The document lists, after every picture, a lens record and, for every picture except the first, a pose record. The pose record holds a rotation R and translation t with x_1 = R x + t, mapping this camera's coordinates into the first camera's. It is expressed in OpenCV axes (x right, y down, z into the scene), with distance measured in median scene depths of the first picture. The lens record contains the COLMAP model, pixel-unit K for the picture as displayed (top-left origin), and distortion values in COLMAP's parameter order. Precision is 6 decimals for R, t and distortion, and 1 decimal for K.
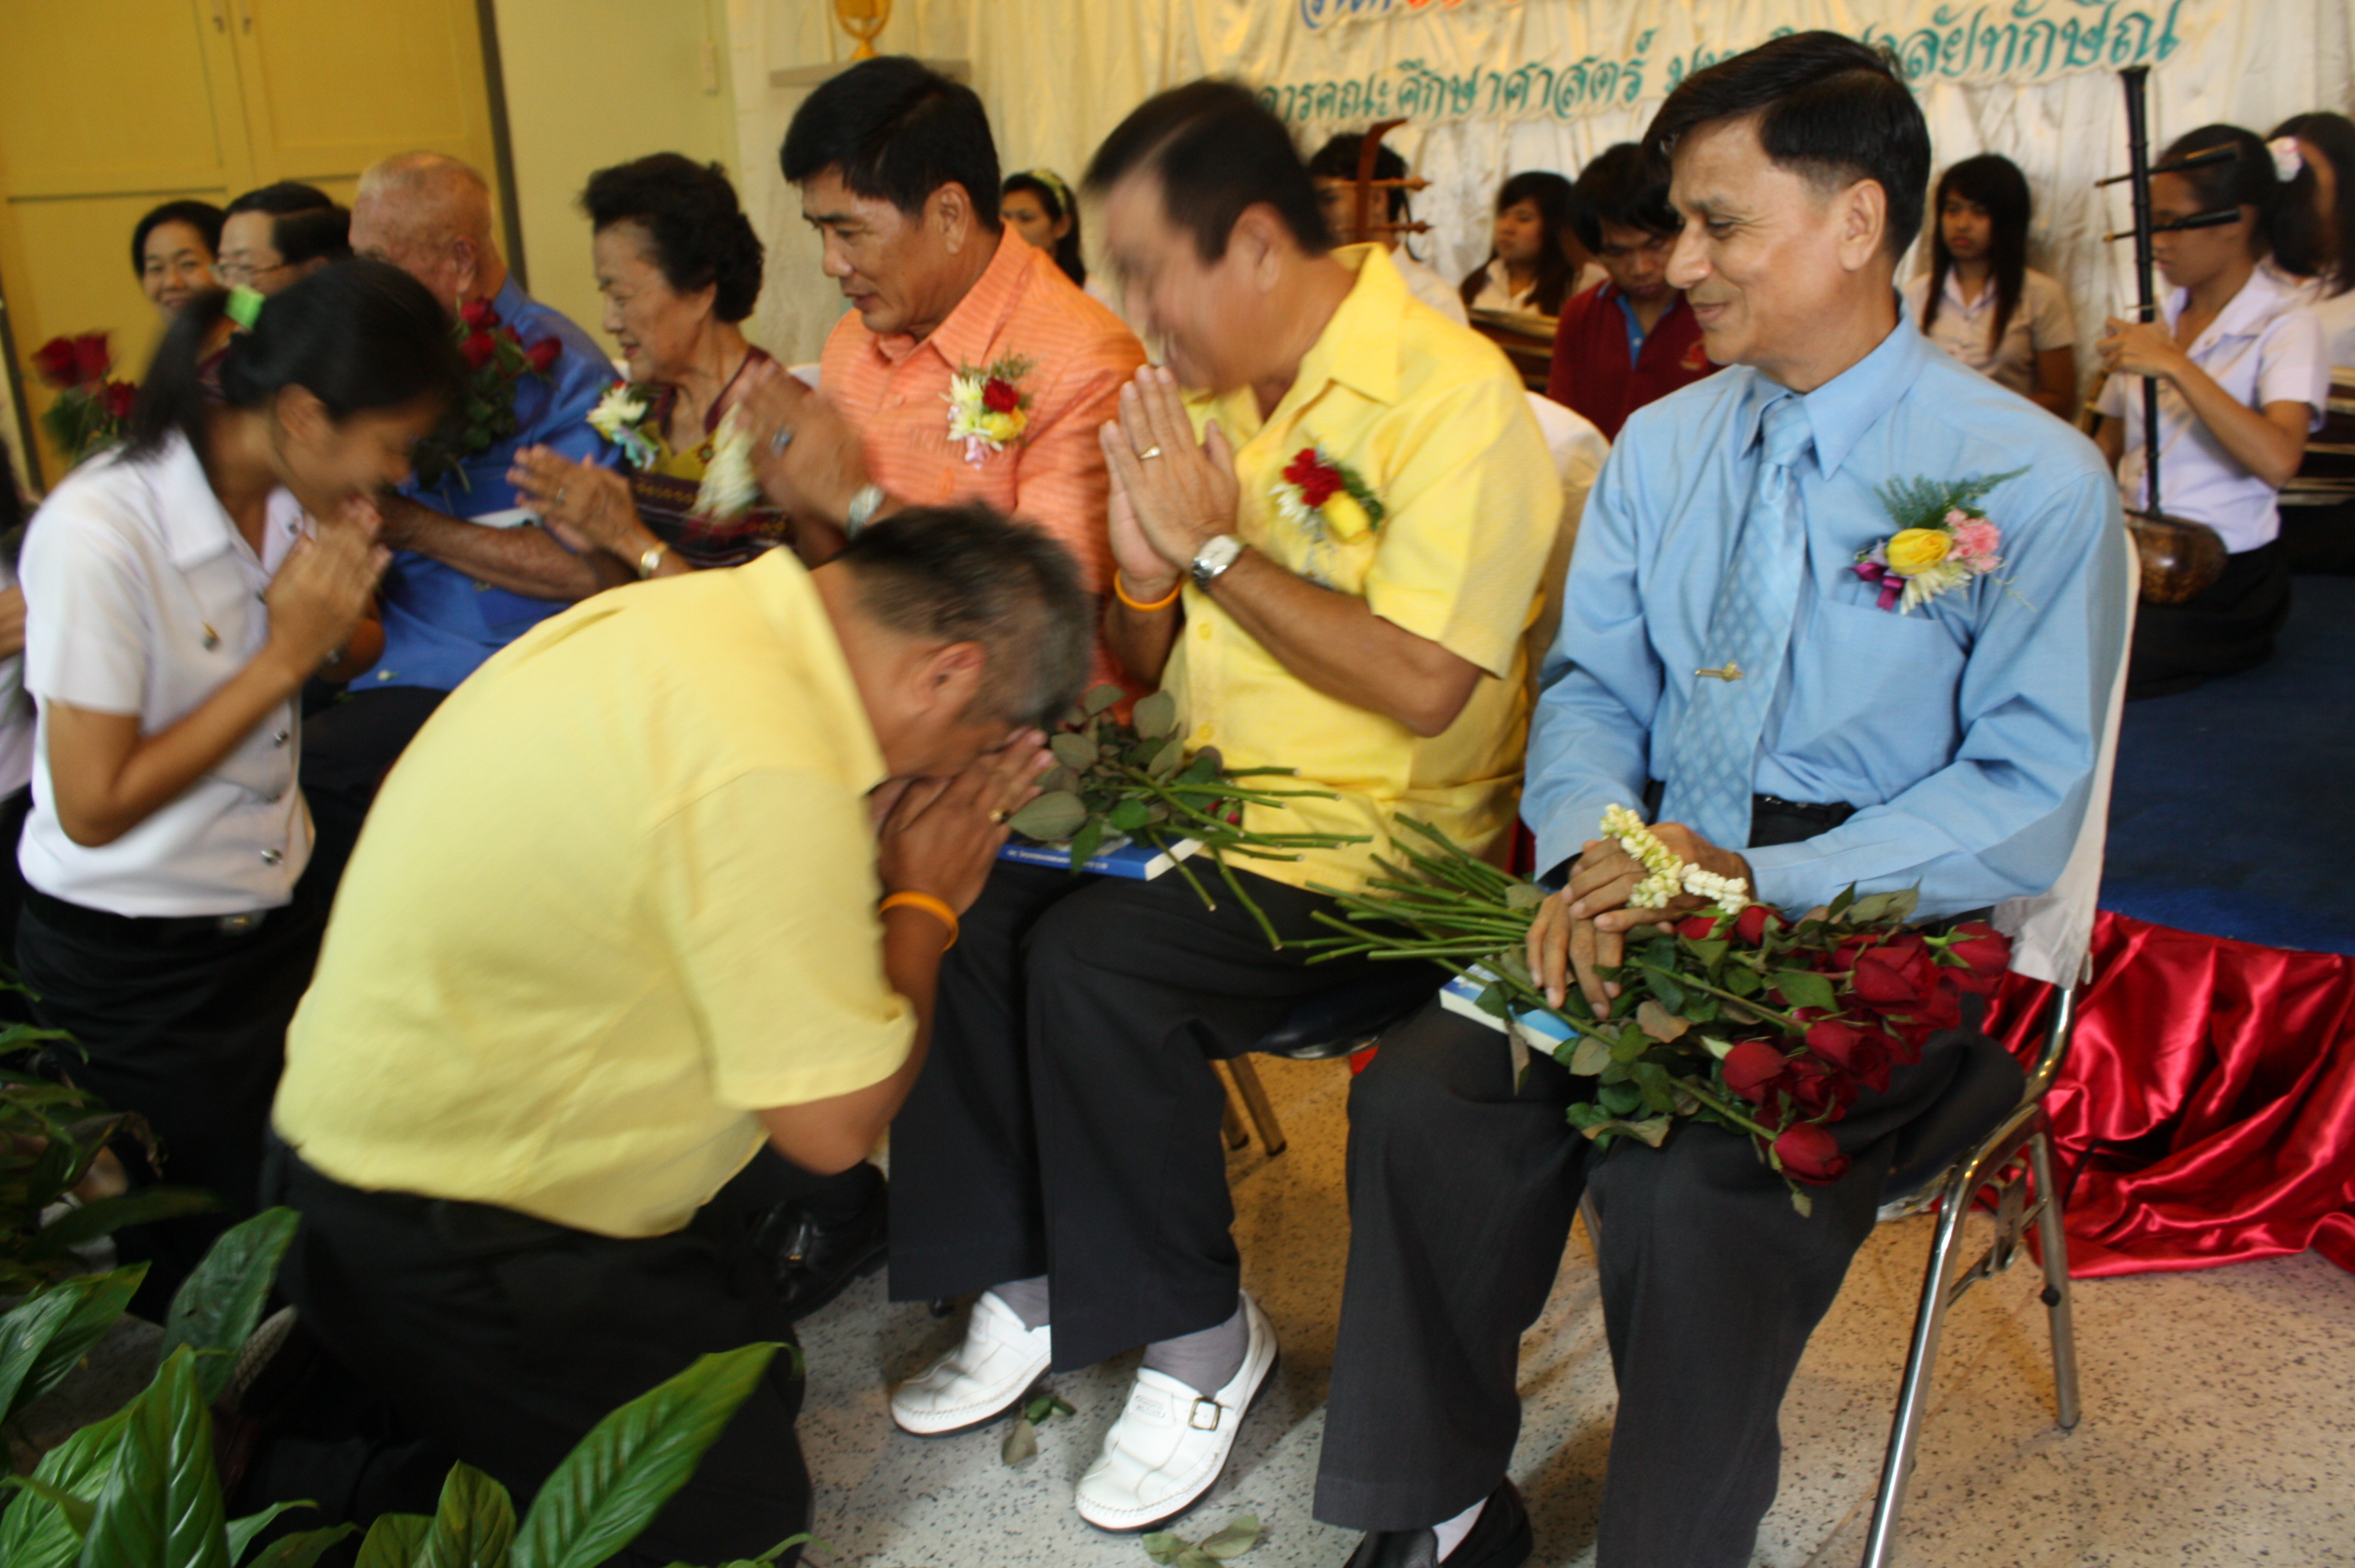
lens RADIAL K [[1999.3, 0, 1179.6], [0, 1999.3, 772.4], [0, 0, 1]] dist [-0.165770, 0.147264]
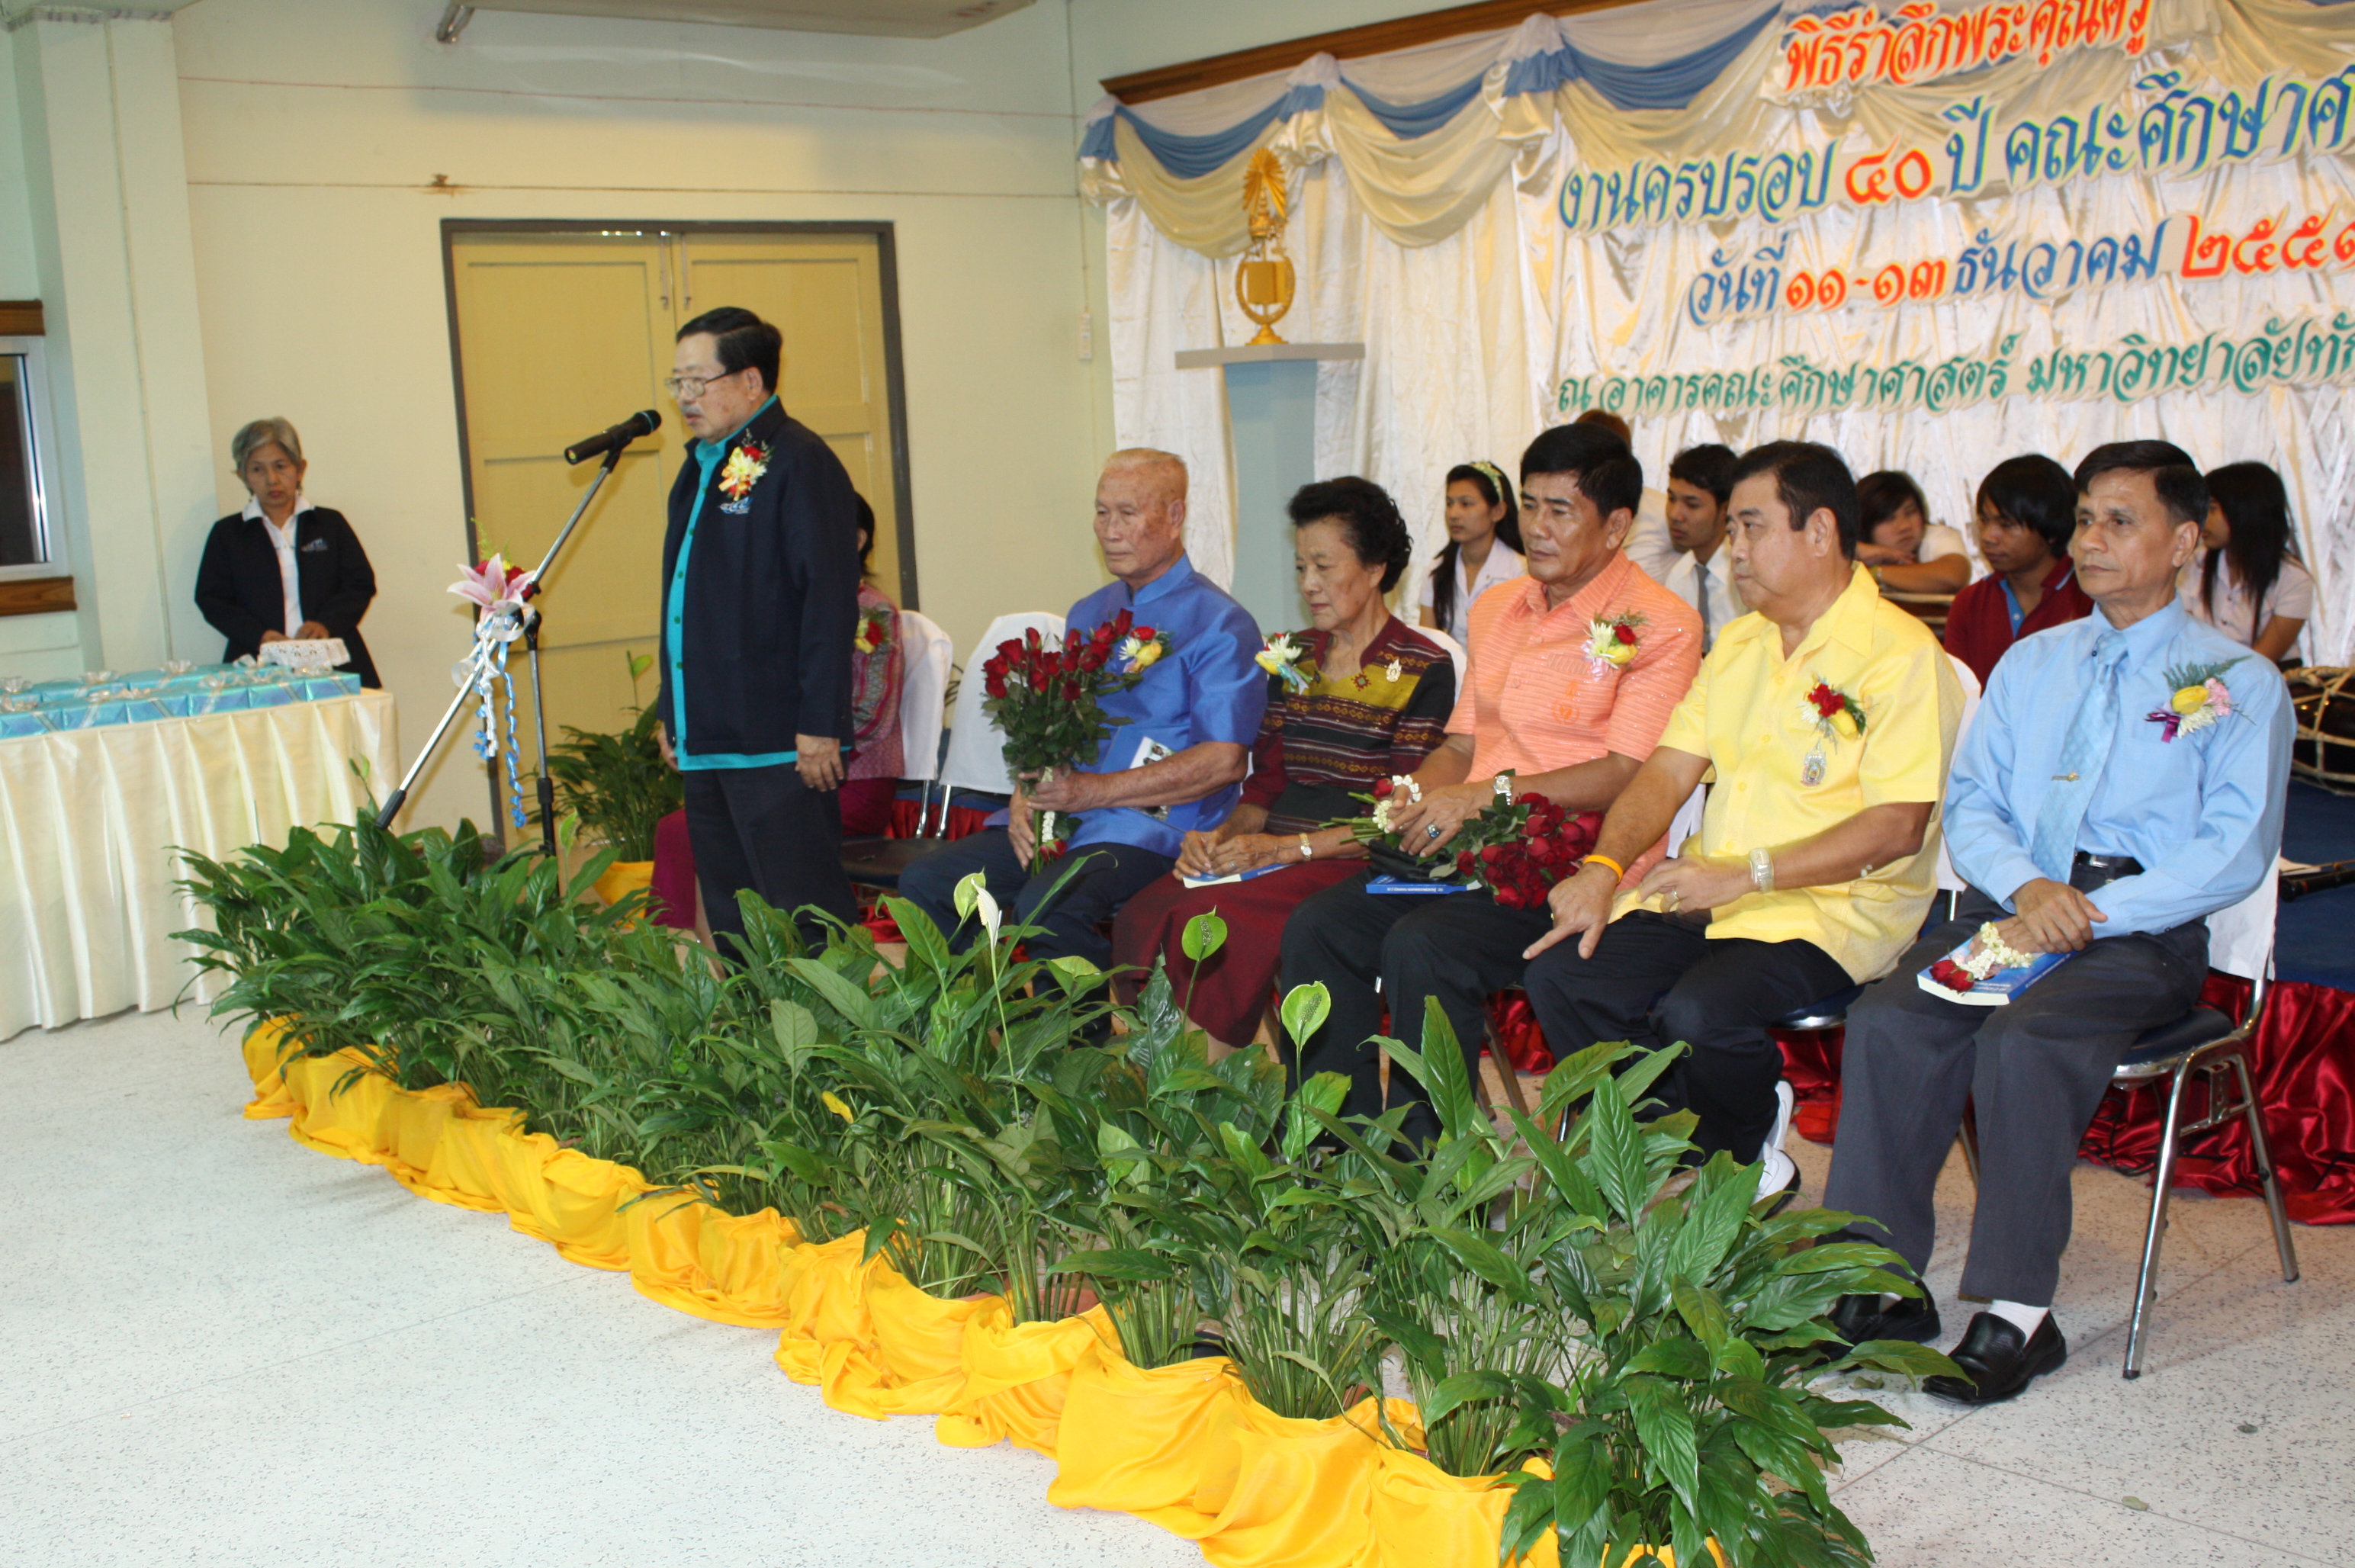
lens RADIAL K [[2565.1, 0, 1196.2], [0, 2565.1, 788.9], [0, 0, 1]] dist [-0.109547, 0.134073]
pose [[0.996192, 0.012506, -0.086283, -0.105852], [-0.024661, 0.989662, -0.141286, 0.103444], [0.083624, 0.142876, 0.986202, -0.478186]]
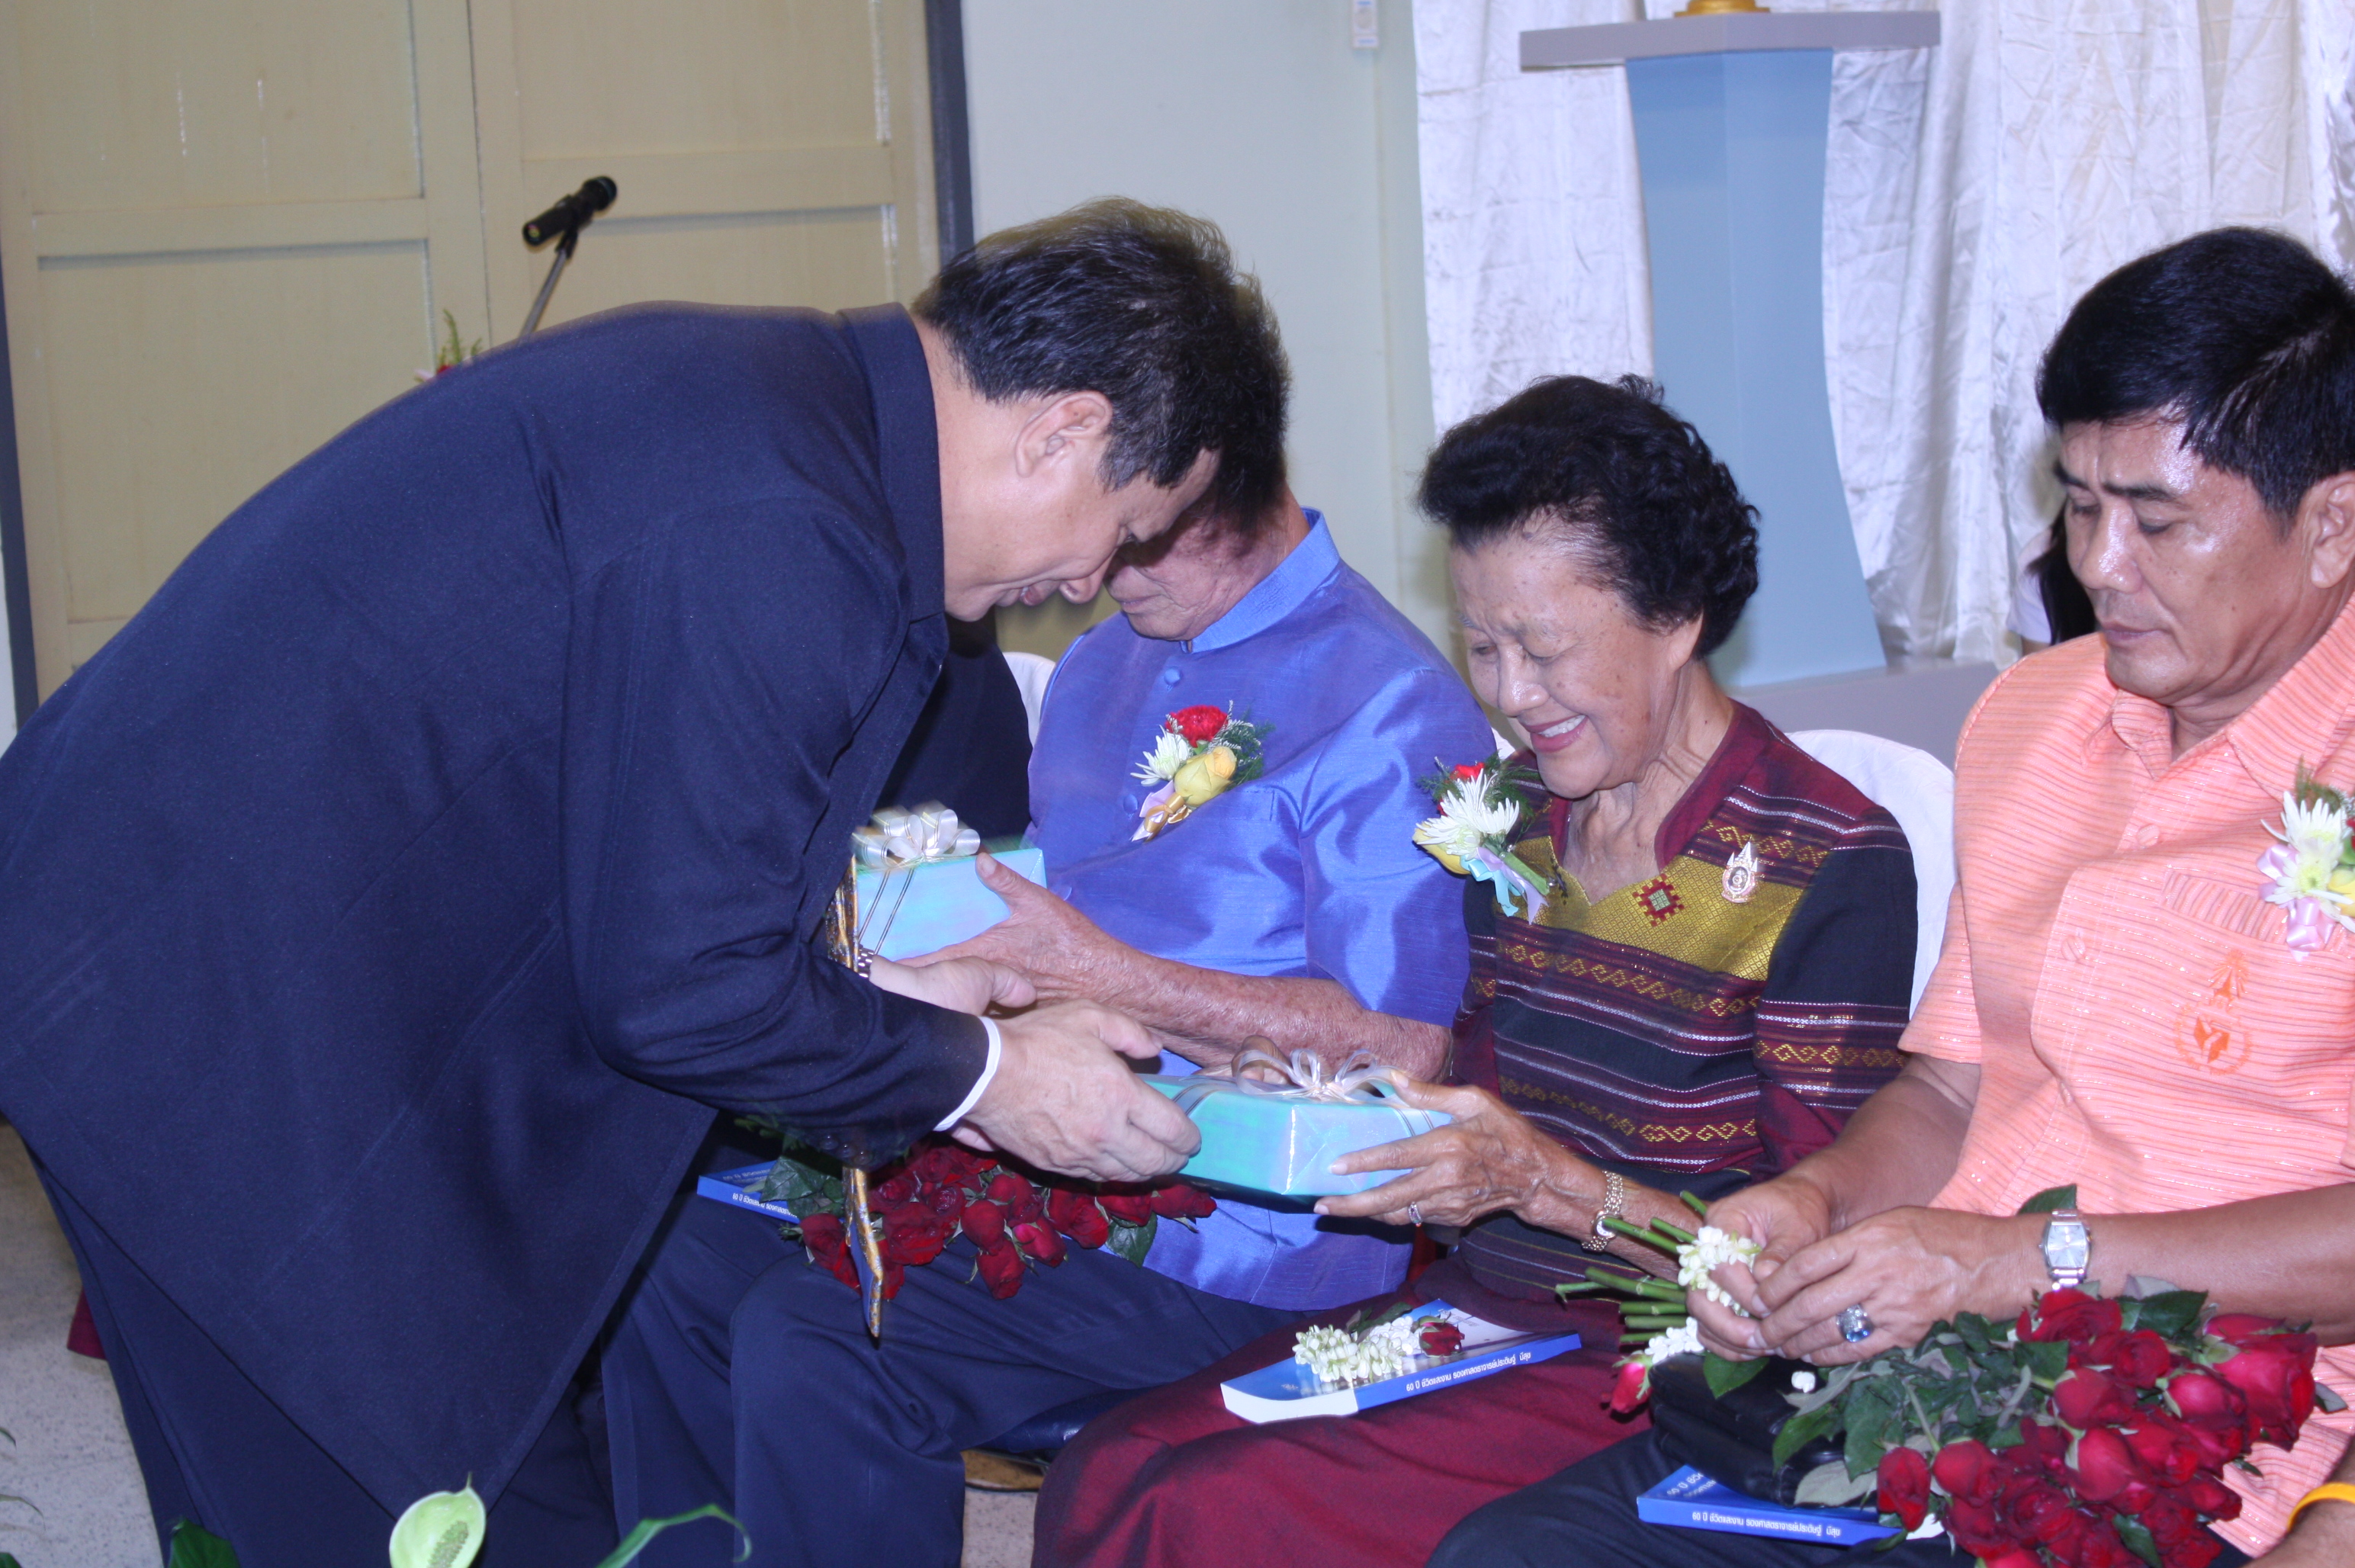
lens RADIAL K [[4640.2, 0, 1177.5], [0, 4640.2, 784.0], [0, 0, 1]] dist [0.080607, -0.217639]
pose [[0.976084, 0.029860, -0.215331, -0.052621], [-0.062499, 0.987249, -0.146402, 0.004708], [0.208214, 0.156358, 0.965505, -0.161651]]
